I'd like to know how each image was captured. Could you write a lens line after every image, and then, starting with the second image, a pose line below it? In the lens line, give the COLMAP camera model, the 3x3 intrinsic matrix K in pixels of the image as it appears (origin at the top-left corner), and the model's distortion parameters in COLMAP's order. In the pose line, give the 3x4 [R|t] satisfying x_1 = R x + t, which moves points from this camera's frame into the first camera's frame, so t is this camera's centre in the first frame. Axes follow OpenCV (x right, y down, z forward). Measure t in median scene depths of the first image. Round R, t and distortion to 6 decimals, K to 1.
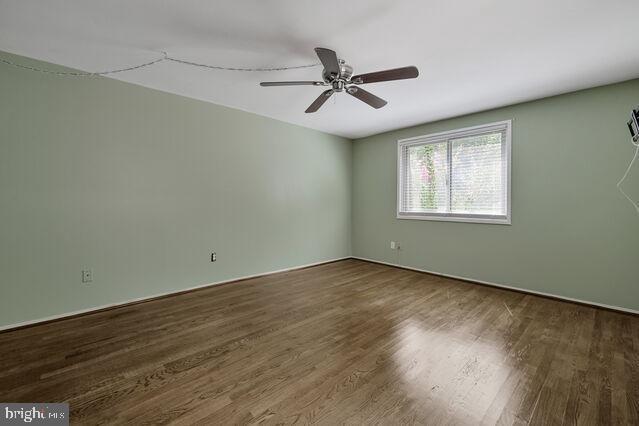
lens RADIAL K [[279.4, 0, 318.7], [0, 279.4, 199.9], [0, 0, 1]] dist [0.000939, 0.000101]
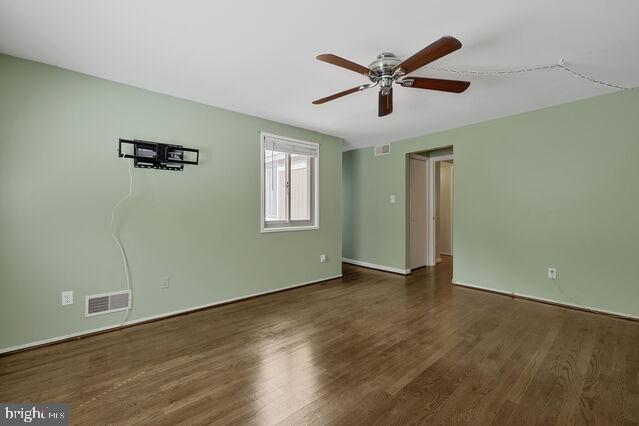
lens RADIAL K [[270.6, 0, 321.3], [0, 270.6, 209.1], [0, 0, 1]] dist [-0.000218, 0.000019]
pose [[-0.999351, -0.005218, 0.035655, 0.181174], [-0.004704, 0.999884, 0.014478, -0.010407], [-0.035726, 0.014301, -0.999259, 1.393239]]
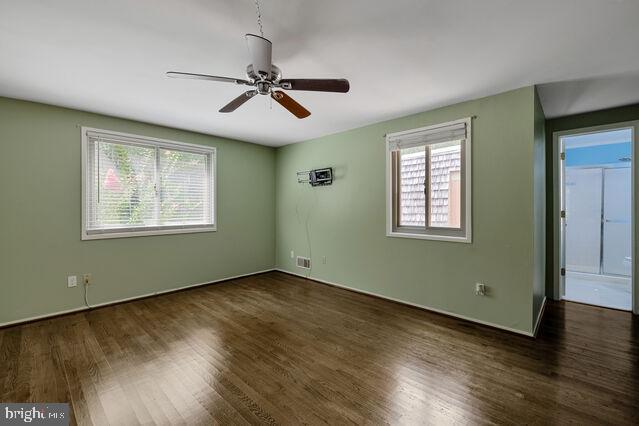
lens RADIAL K [[270.6, 0, 321.3], [0, 270.6, 209.1], [0, 0, 1]] dist [-0.000218, 0.000019]
pose [[-0.064011, 0.000597, 0.997949, -0.595956], [0.006439, 0.999979, -0.000185, -0.007715], [-0.997928, 0.006414, -0.064014, 0.645729]]
